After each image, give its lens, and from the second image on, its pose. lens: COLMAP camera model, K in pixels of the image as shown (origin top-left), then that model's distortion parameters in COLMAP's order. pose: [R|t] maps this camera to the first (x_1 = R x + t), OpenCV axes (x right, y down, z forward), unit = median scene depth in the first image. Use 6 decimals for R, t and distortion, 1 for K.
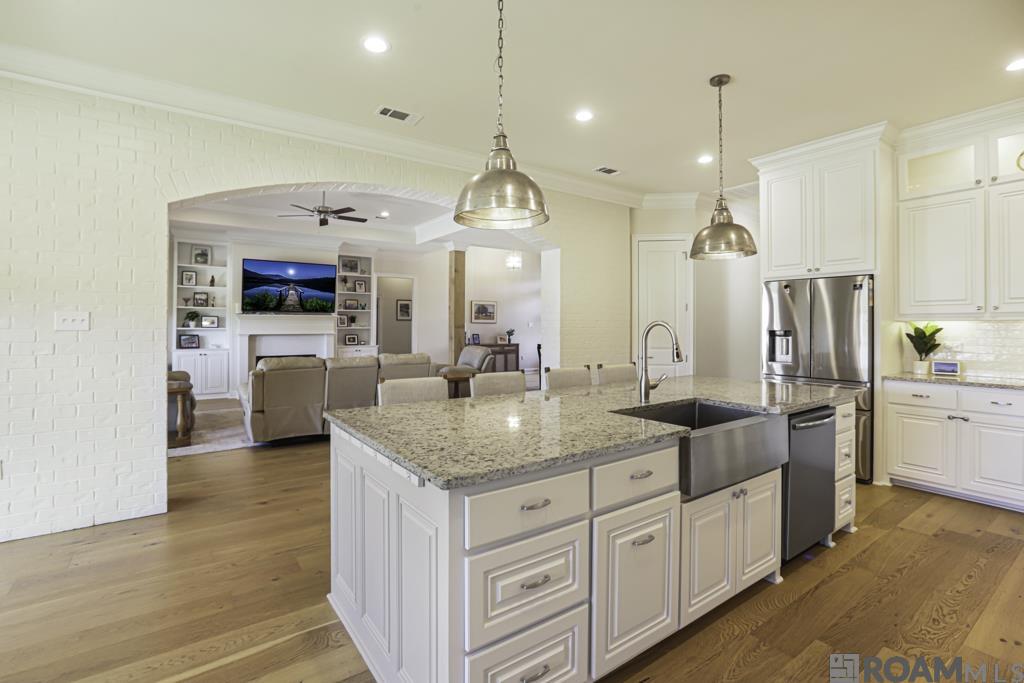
lens RADIAL K [[480.7, 0, 518.7], [0, 480.7, 321.6], [0, 0, 1]] dist [-0.032978, 0.011769]
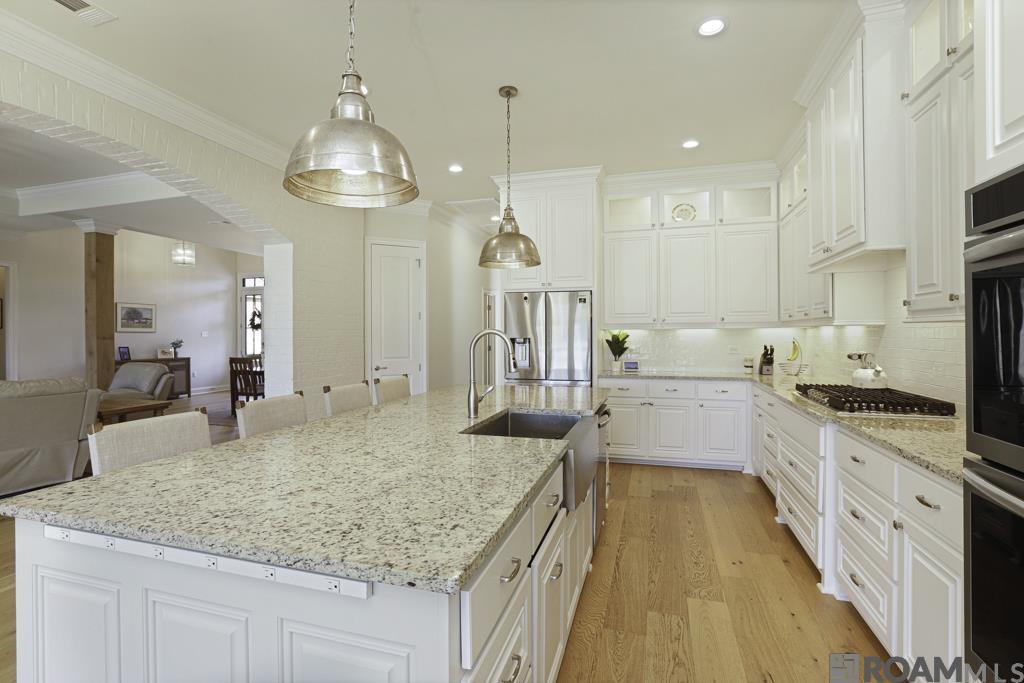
lens RADIAL K [[480.7, 0, 509.6], [0, 480.7, 338.1], [0, 0, 1]] dist [-0.032978, 0.011769]
pose [[0.802276, -0.010521, 0.596861, -0.147950], [0.000602, 0.999858, 0.016816, 0.000151], [-0.596953, -0.013132, 0.802168, 0.141278]]
